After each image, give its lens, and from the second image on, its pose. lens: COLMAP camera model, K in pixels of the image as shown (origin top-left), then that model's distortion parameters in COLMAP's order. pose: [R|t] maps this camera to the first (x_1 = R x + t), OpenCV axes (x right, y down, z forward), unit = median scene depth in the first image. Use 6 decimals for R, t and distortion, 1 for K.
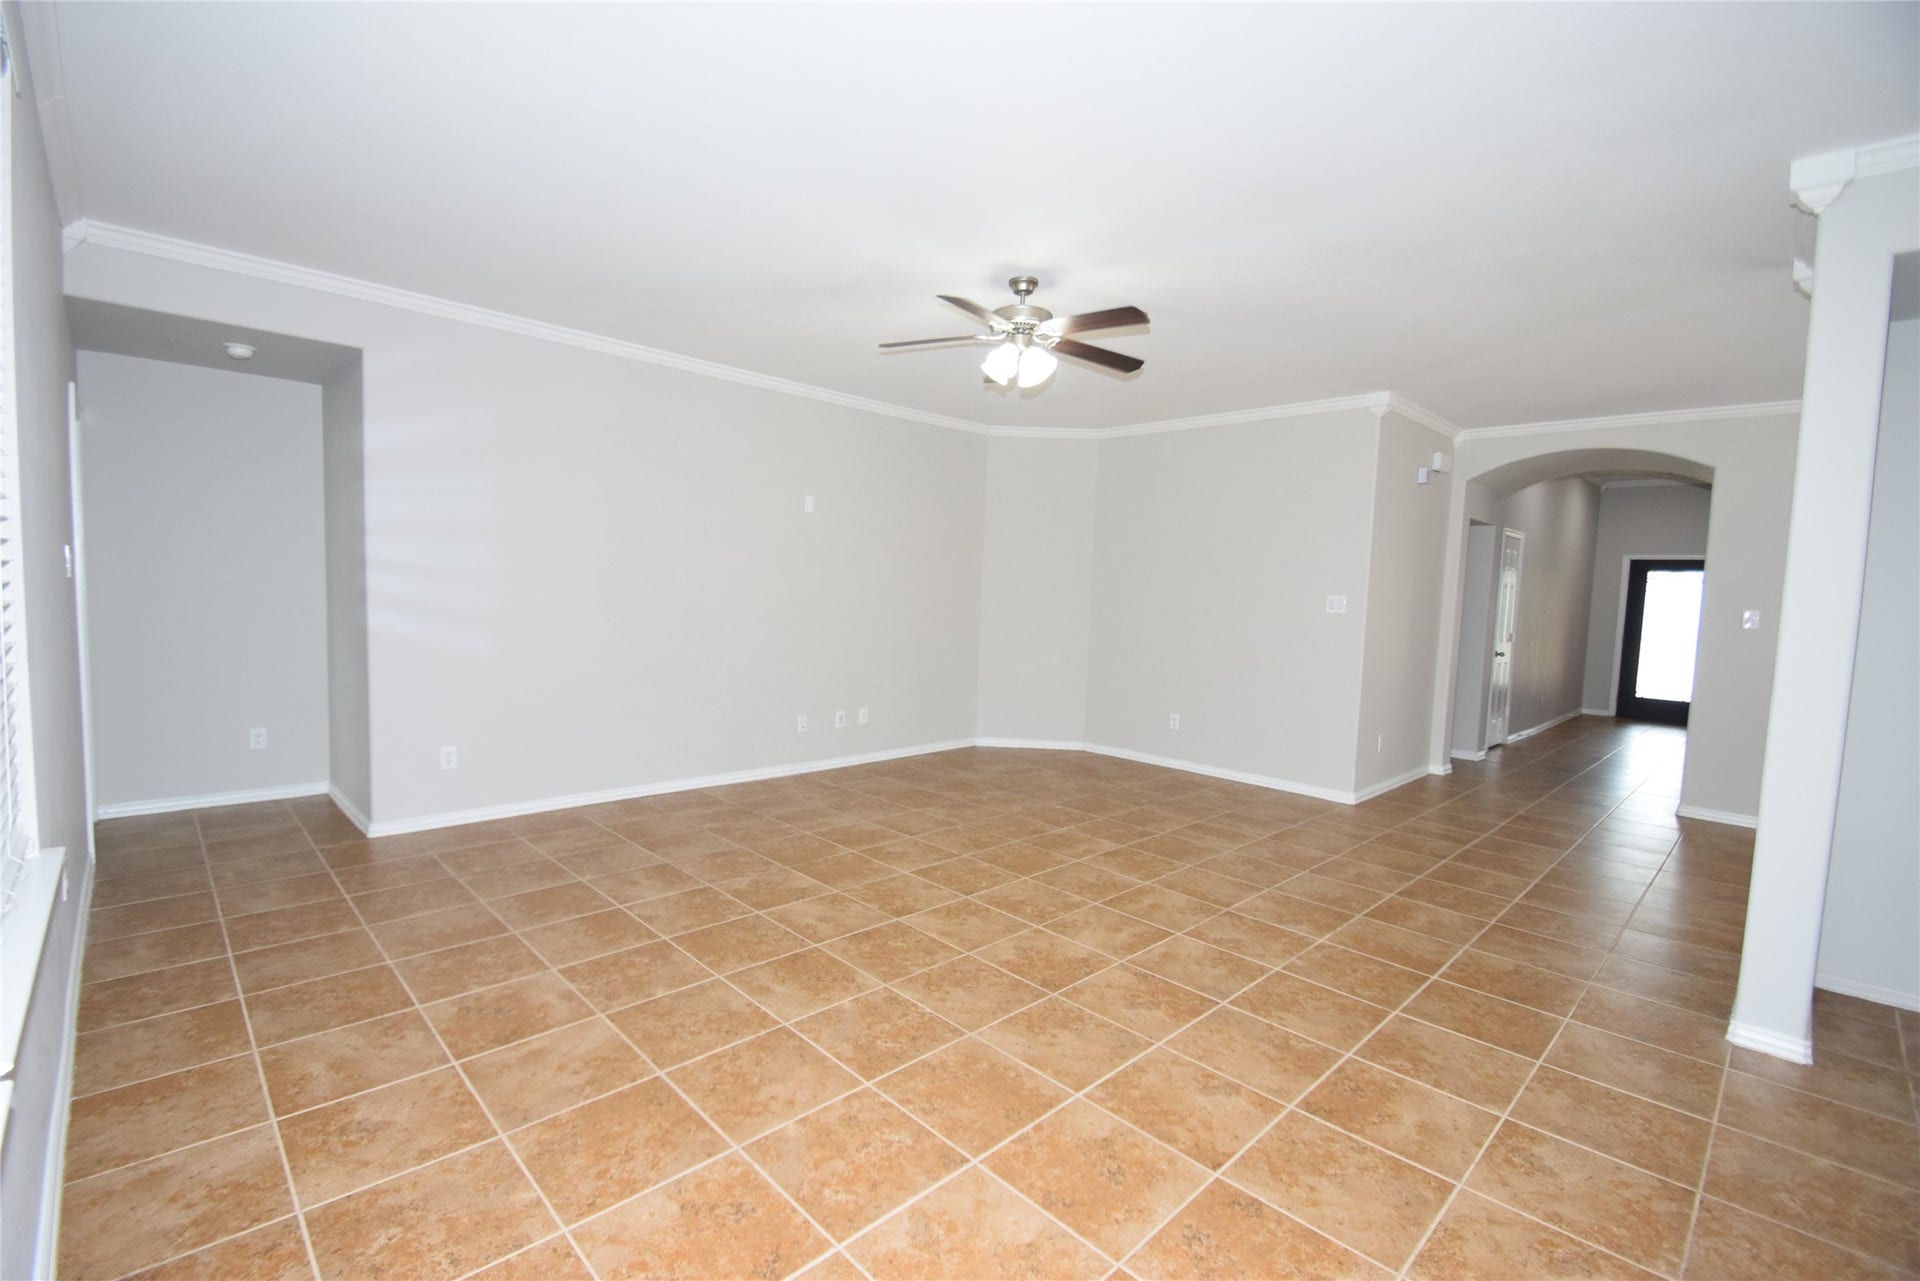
lens RADIAL K [[848.8, 0, 942.9], [0, 848.8, 639.7], [0, 0, 1]] dist [-0.018313, -0.002973]
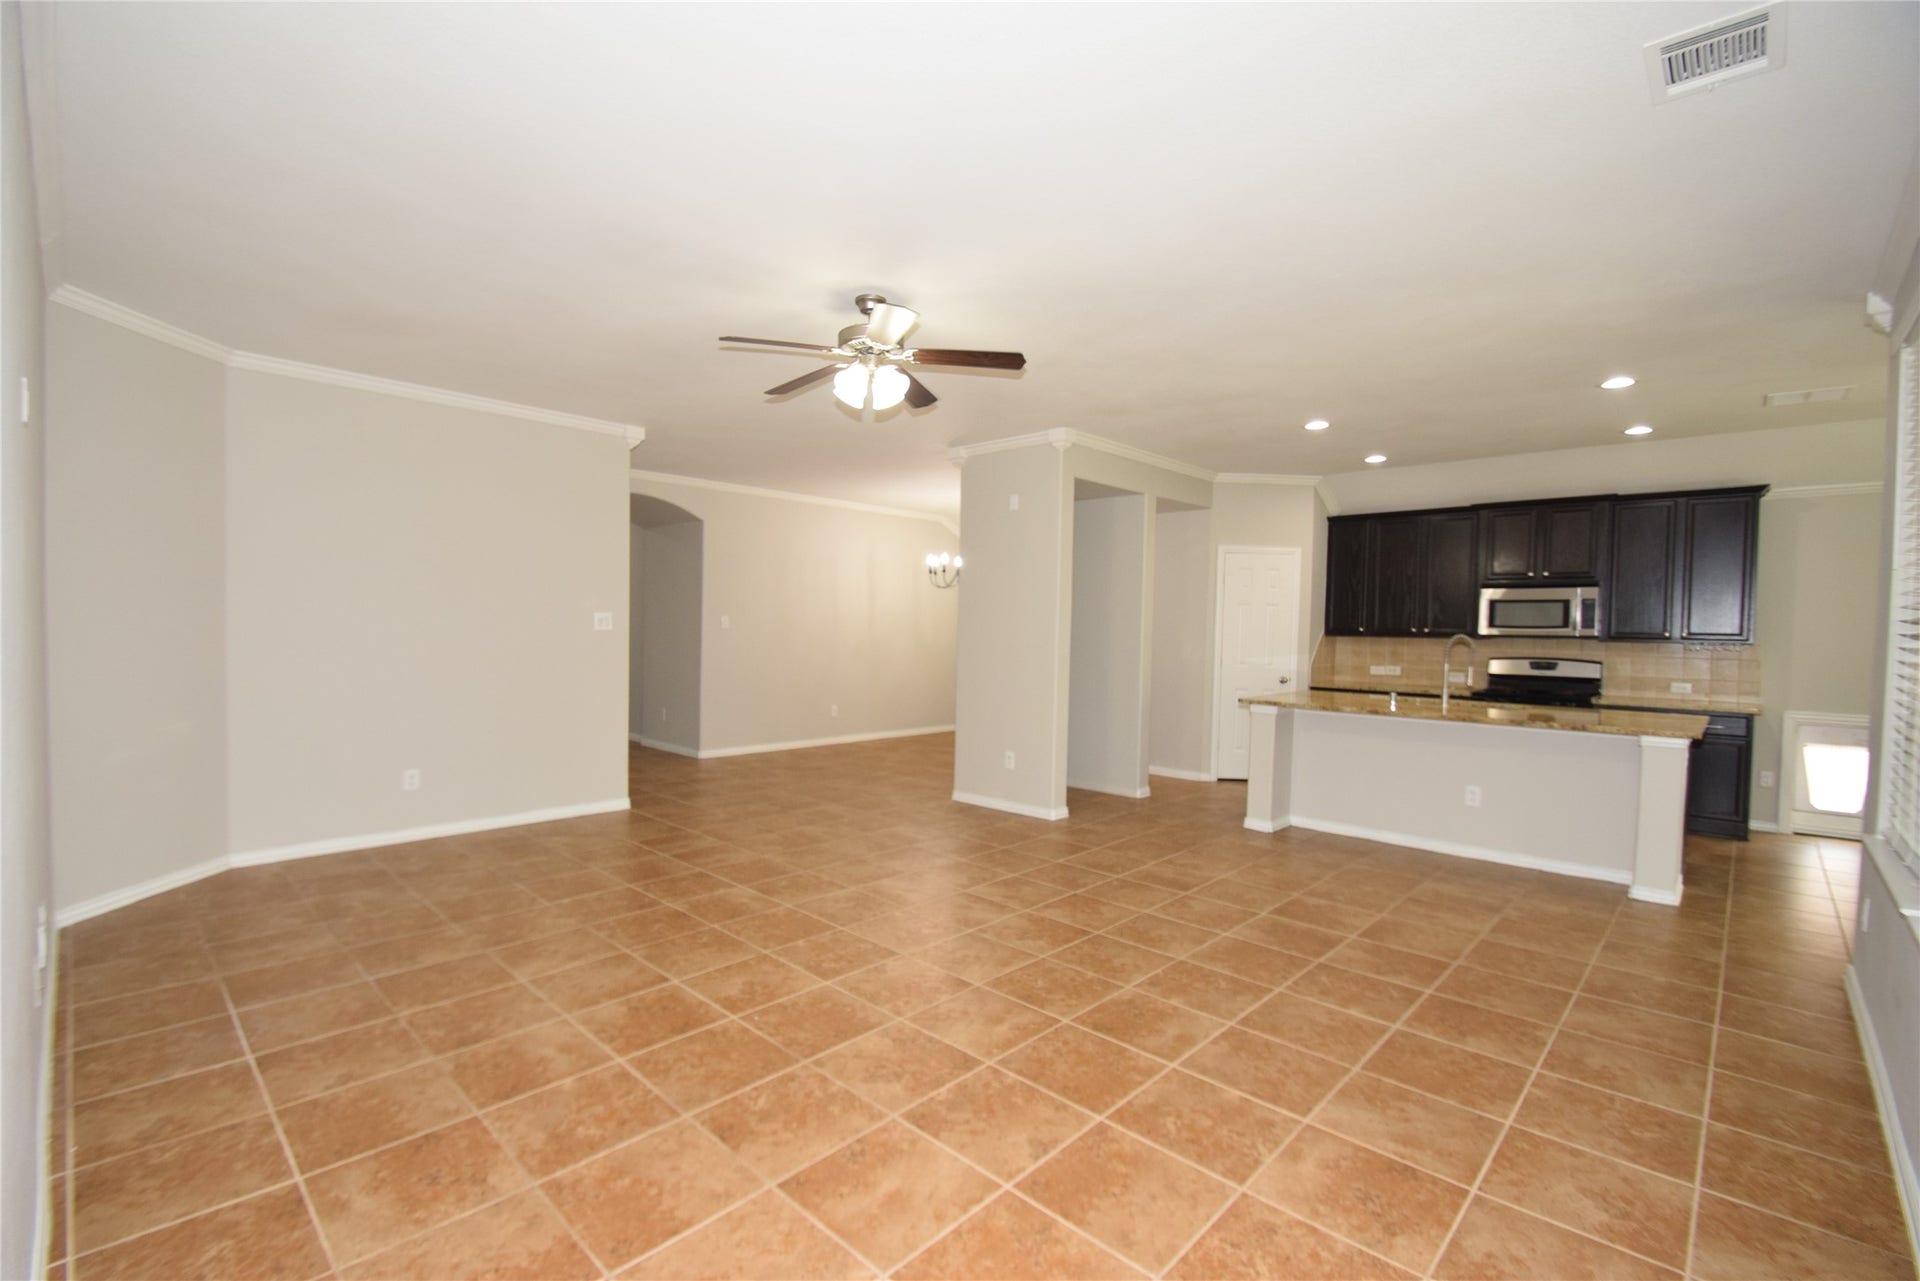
lens RADIAL K [[848.8, 0, 942.0], [0, 848.8, 643.8], [0, 0, 1]] dist [-0.018313, -0.002973]
pose [[-0.026025, -0.068937, 0.997281, -1.109768], [0.049105, 0.996327, 0.070152, -0.123303], [-0.998455, 0.050797, -0.022545, 1.226305]]
